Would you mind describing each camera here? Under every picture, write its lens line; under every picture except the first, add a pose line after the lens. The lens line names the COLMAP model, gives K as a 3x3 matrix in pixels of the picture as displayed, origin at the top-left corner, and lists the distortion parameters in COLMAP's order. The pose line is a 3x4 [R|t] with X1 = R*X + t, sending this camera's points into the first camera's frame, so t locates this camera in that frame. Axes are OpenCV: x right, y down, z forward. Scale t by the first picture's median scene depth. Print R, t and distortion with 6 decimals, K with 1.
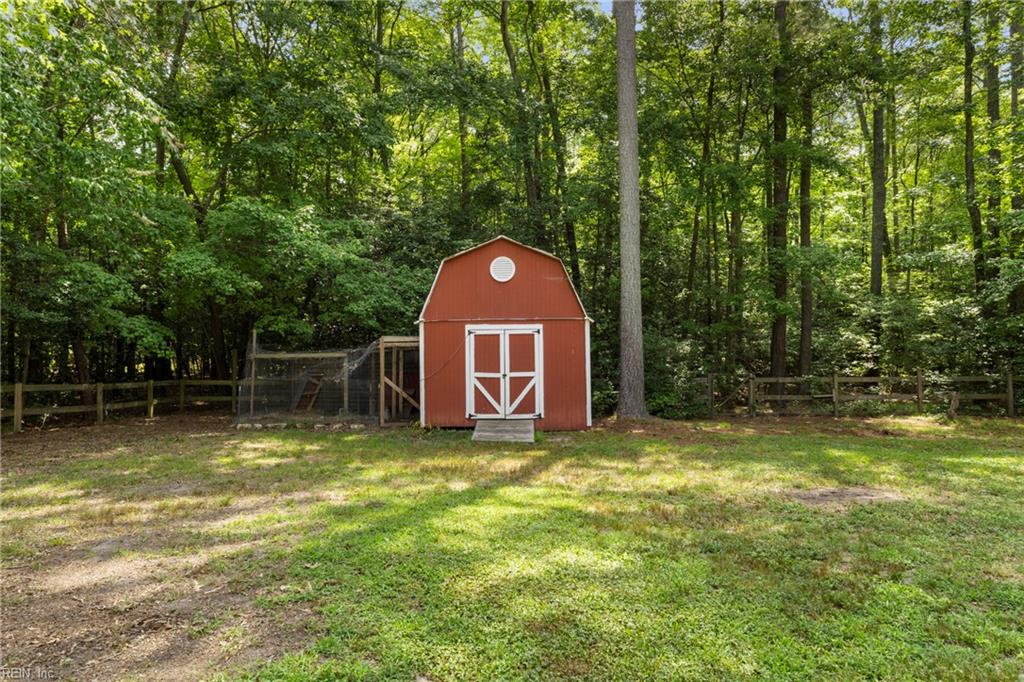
lens RADIAL K [[638.5, 0, 512.0], [0, 638.5, 341.0], [0, 0, 1]] dist [0.005520, 0.001038]
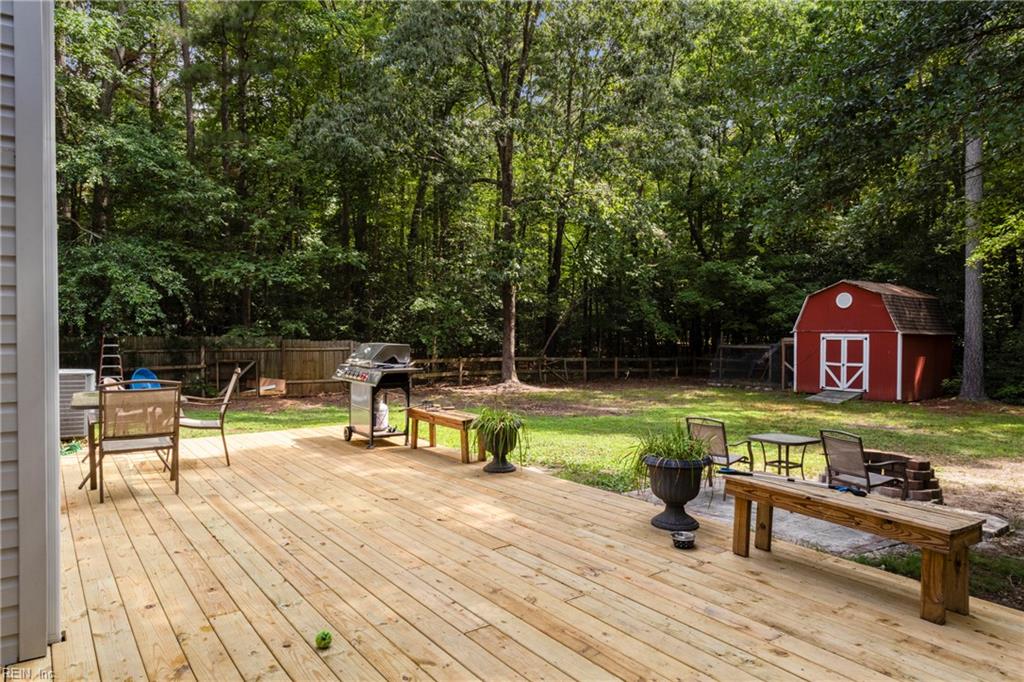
lens RADIAL K [[638.5, 0, 512.0], [0, 638.5, 341.0], [0, 0, 1]] dist [0.005520, 0.001038]
pose [[0.659407, 0.020921, -0.751495, 0.663236], [0.020516, 0.998740, 0.045806, -0.100665], [0.751506, -0.045623, 0.658147, -0.731259]]
